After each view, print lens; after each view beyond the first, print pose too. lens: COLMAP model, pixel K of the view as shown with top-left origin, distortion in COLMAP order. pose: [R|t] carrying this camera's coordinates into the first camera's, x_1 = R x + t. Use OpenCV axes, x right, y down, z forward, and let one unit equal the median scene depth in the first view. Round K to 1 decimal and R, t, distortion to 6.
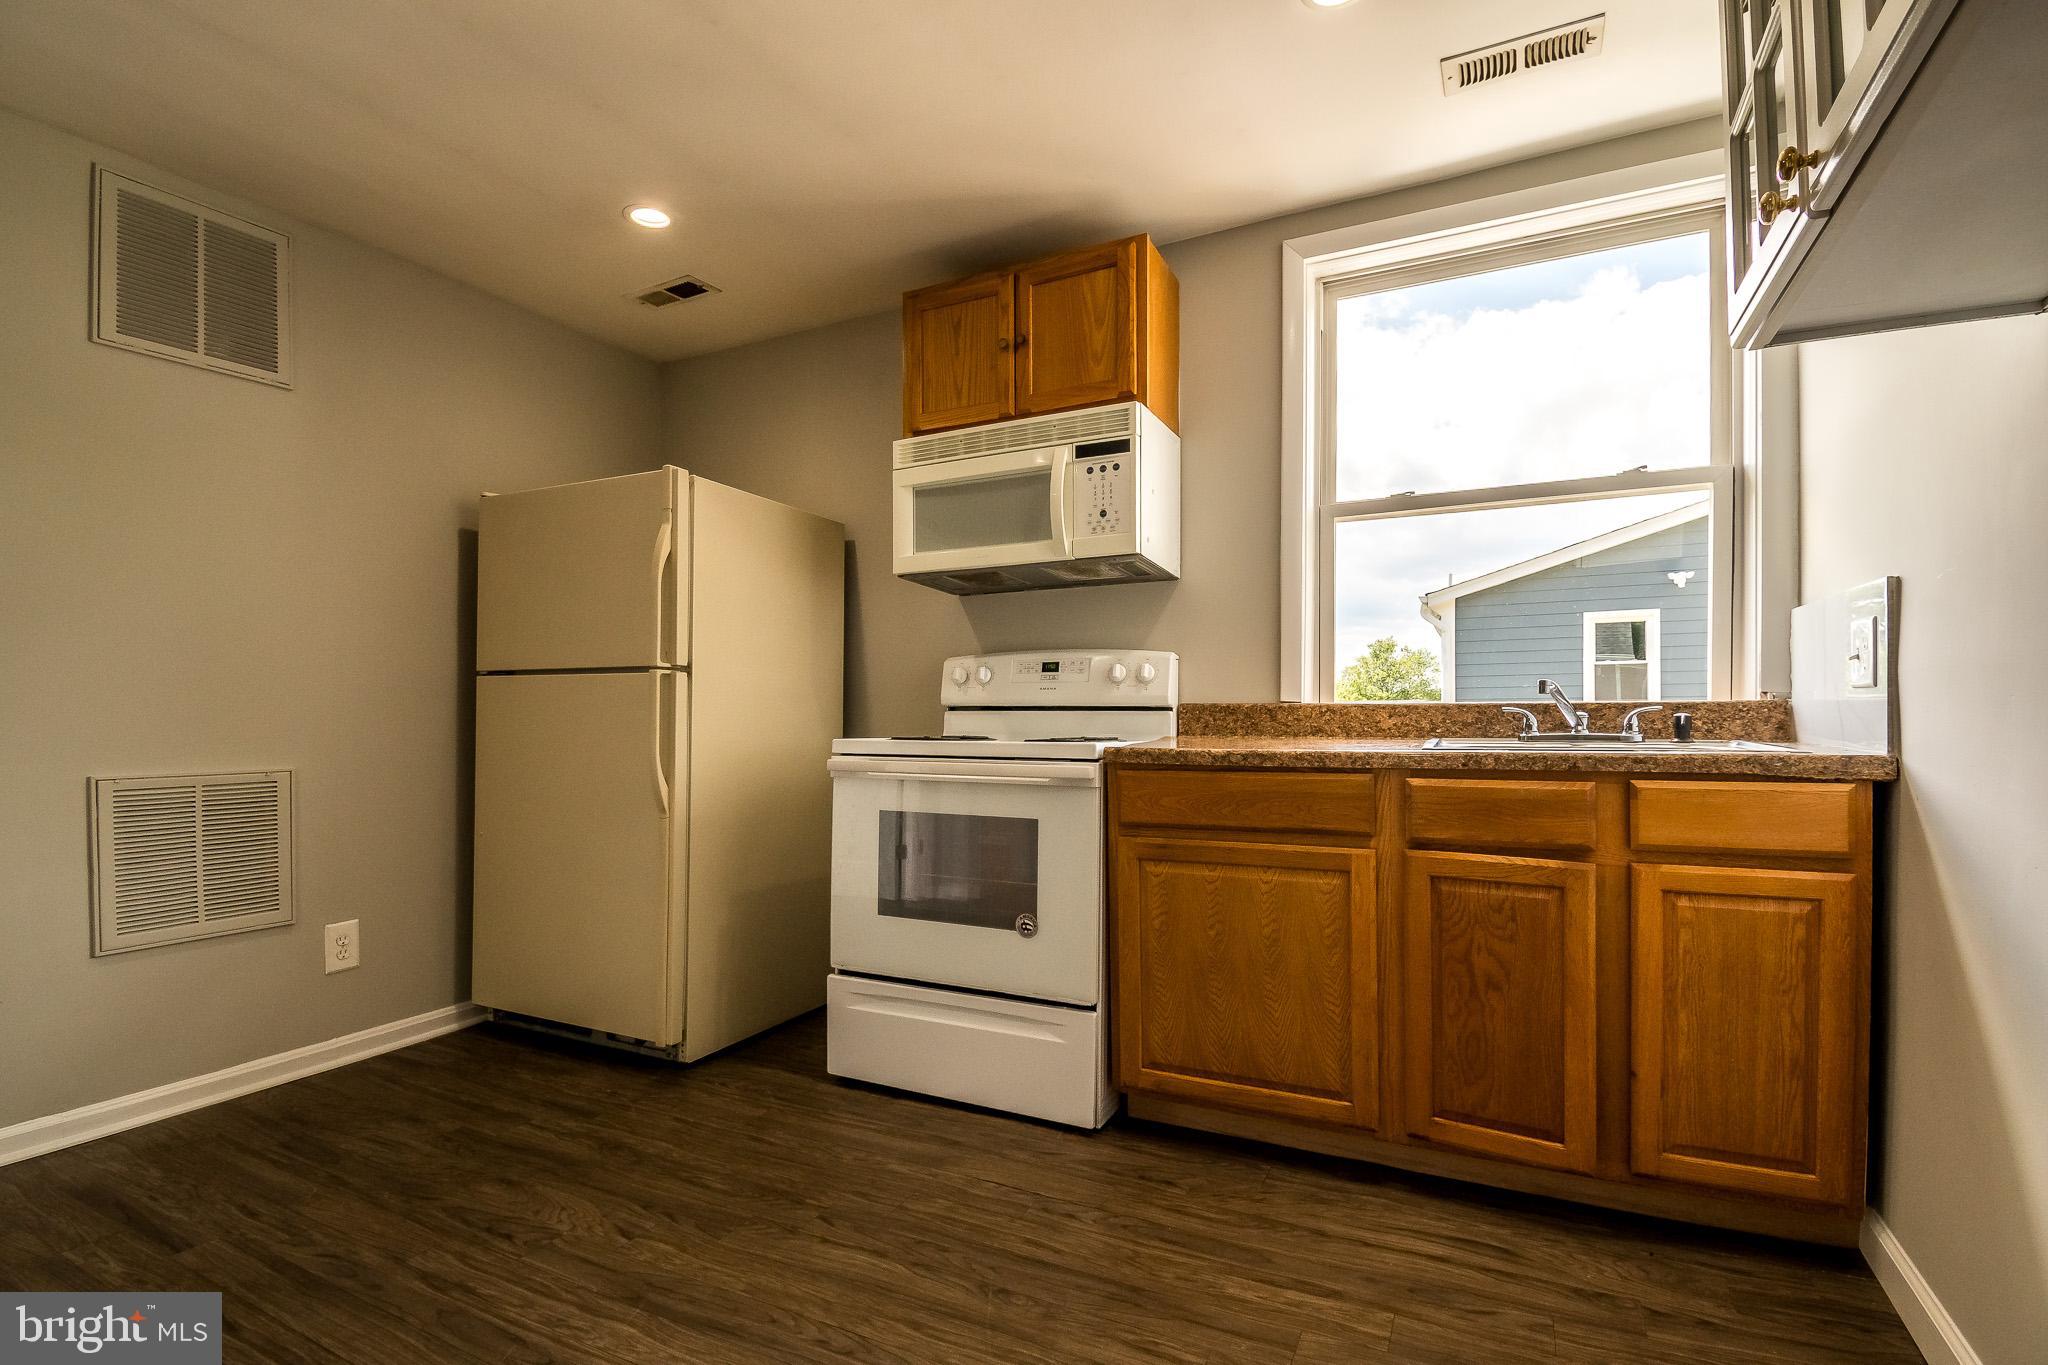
lens RADIAL K [[936.6, 0, 1055.0], [0, 936.6, 712.0], [0, 0, 1]] dist [0.019181, -0.025072]
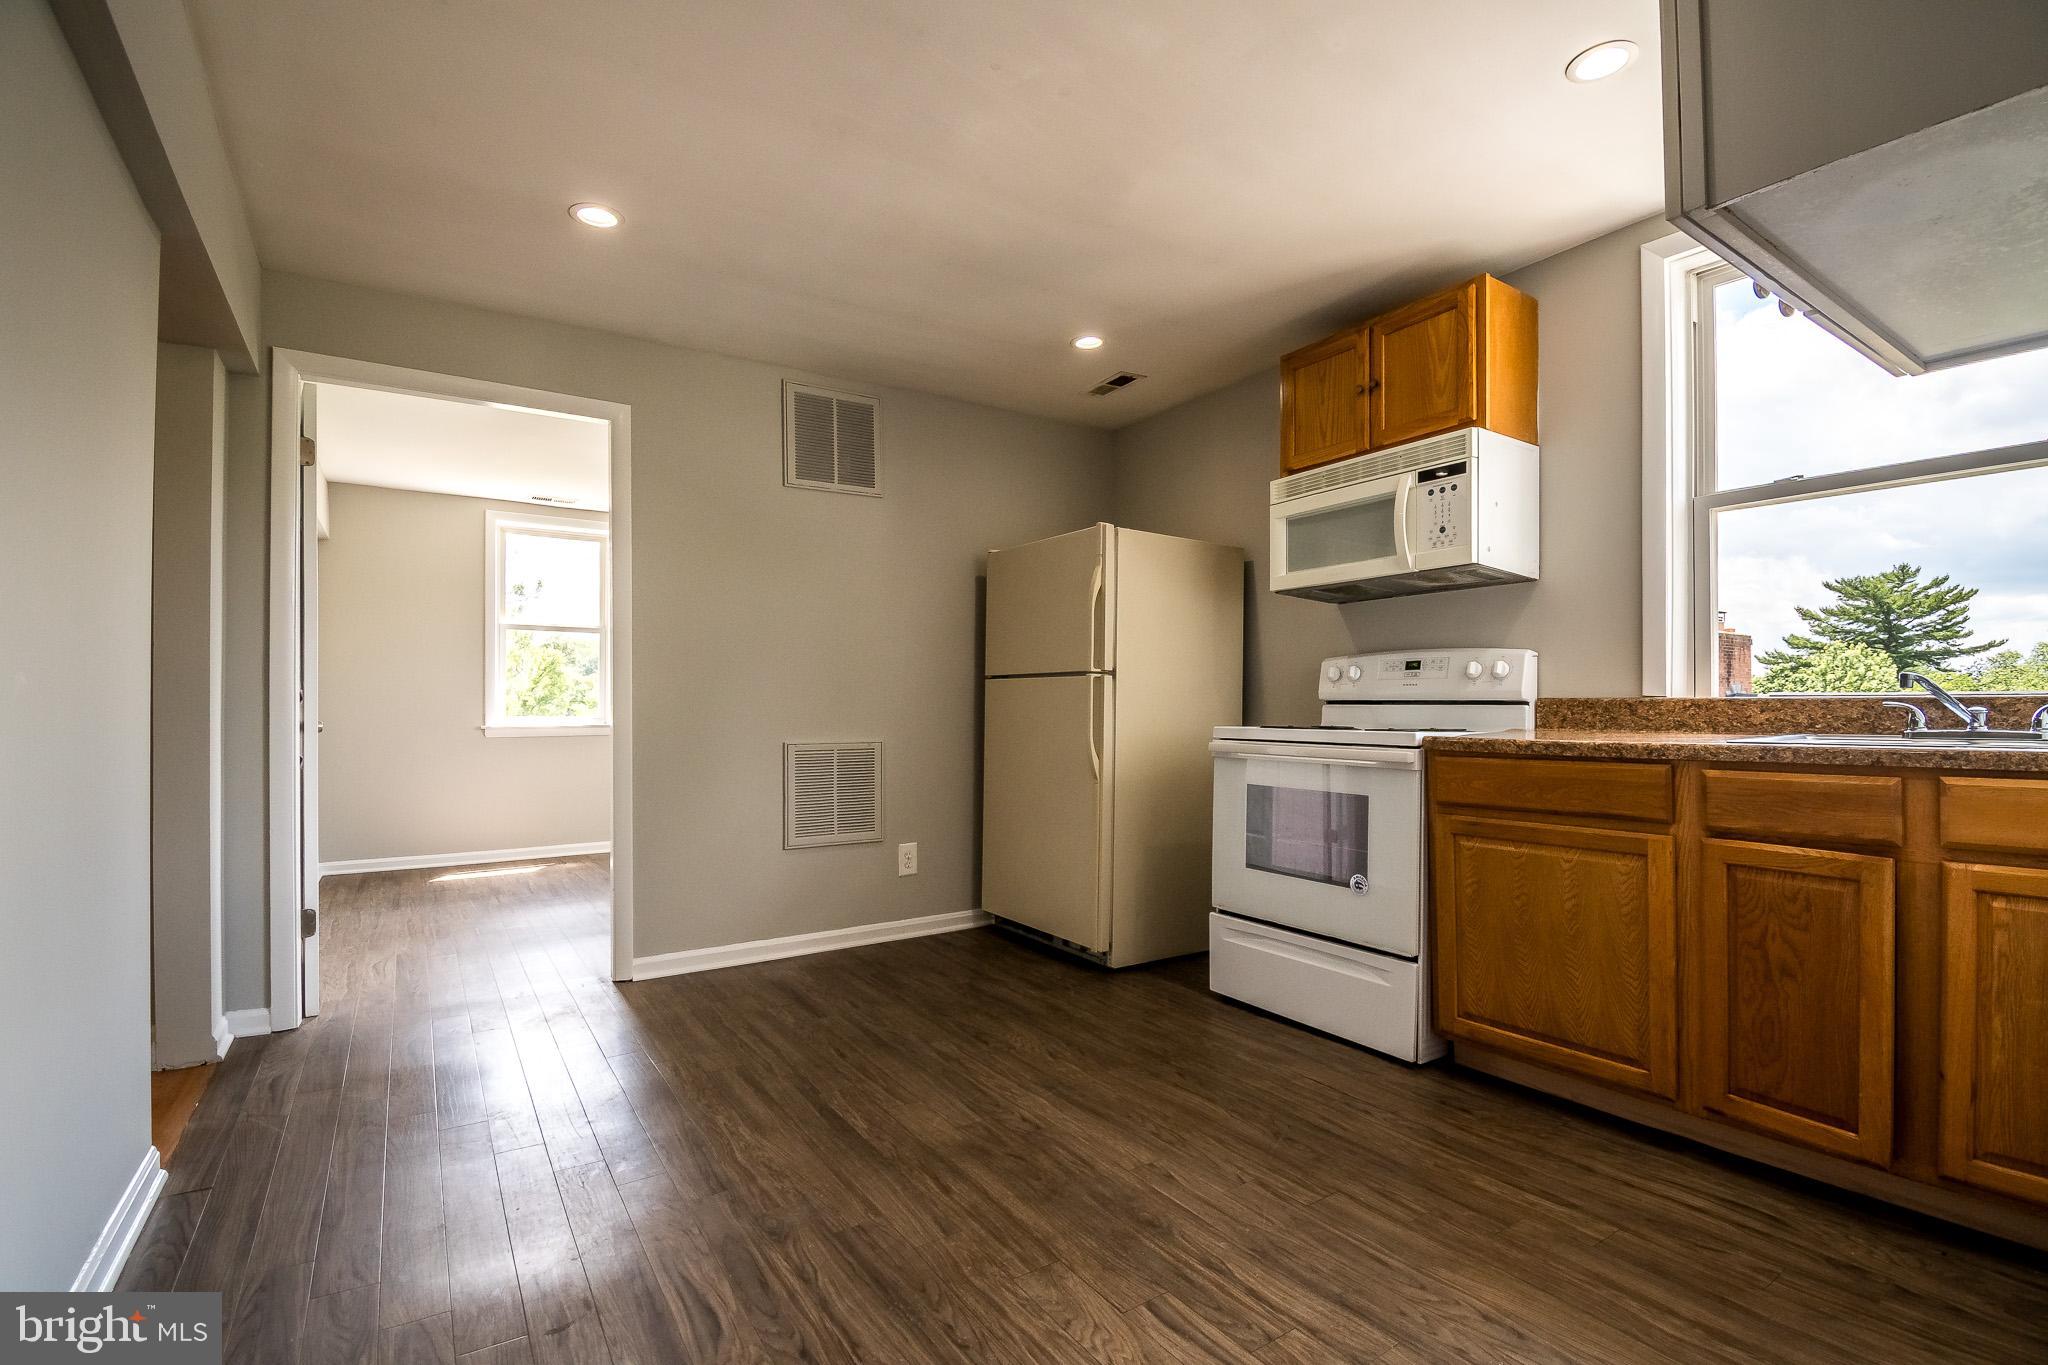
lens RADIAL K [[946.2, 0, 1033.0], [0, 946.2, 695.6], [0, 0, 1]] dist [0.016886, -0.030146]
pose [[0.860167, -0.002817, -0.510005, 0.229013], [-0.002212, 0.999955, -0.009253, -0.000669], [0.510008, 0.009087, 0.860121, -0.252075]]
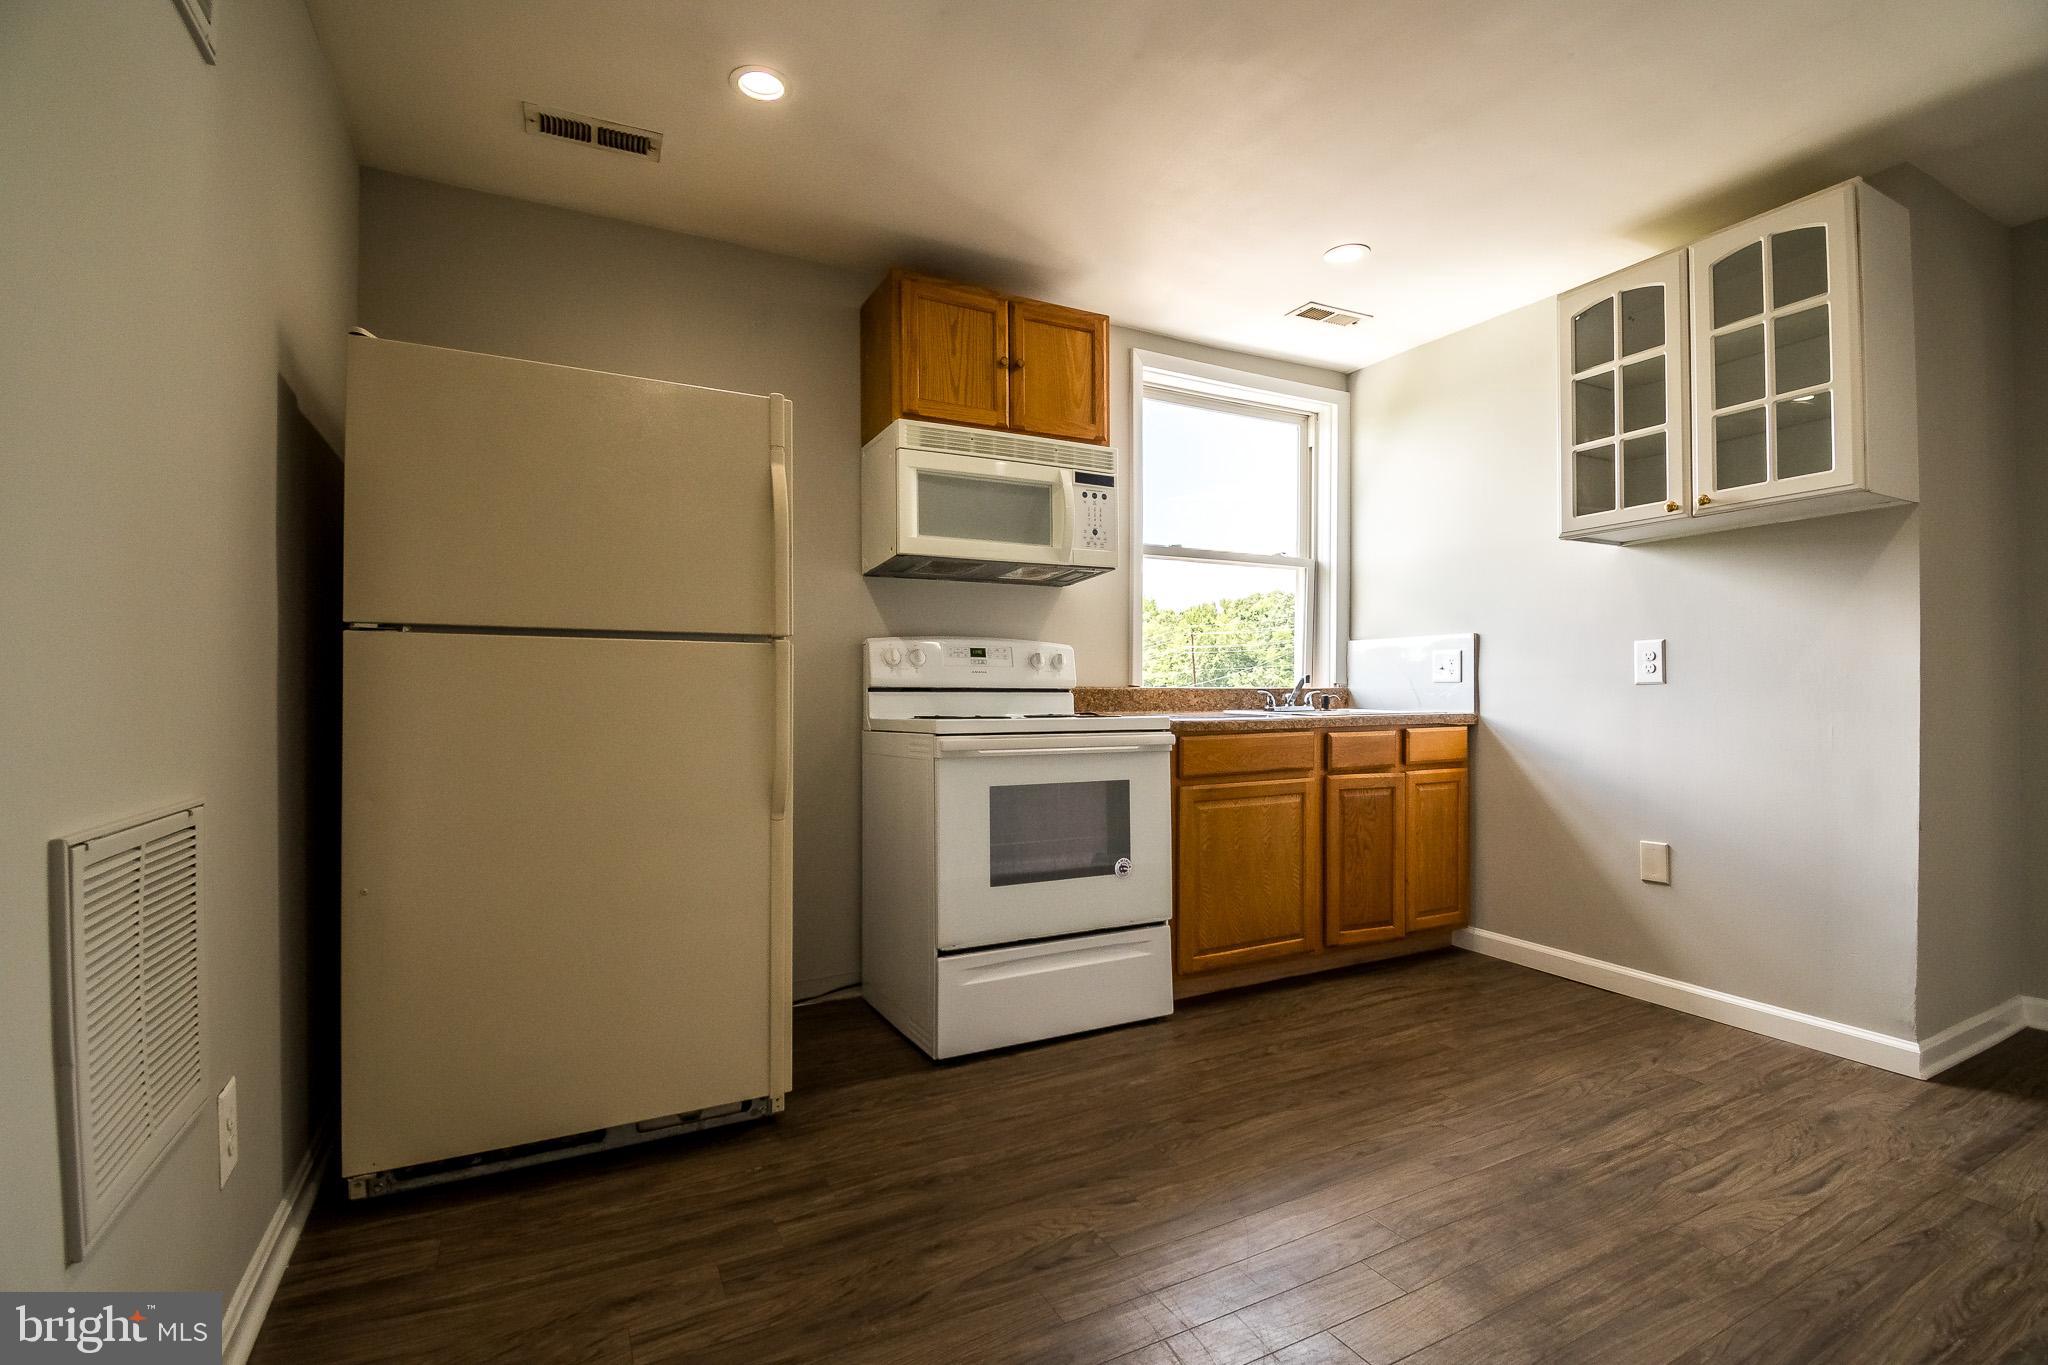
lens RADIAL K [[912.0, 0, 1020.1], [0, 912.0, 691.2], [0, 0, 1]] dist [0.018790, -0.026498]
pose [[0.598359, 0.005546, 0.801209, -1.063342], [0.000796, 0.999971, -0.007516, 0.007366], [-0.801228, 0.005135, 0.598338, 0.396705]]
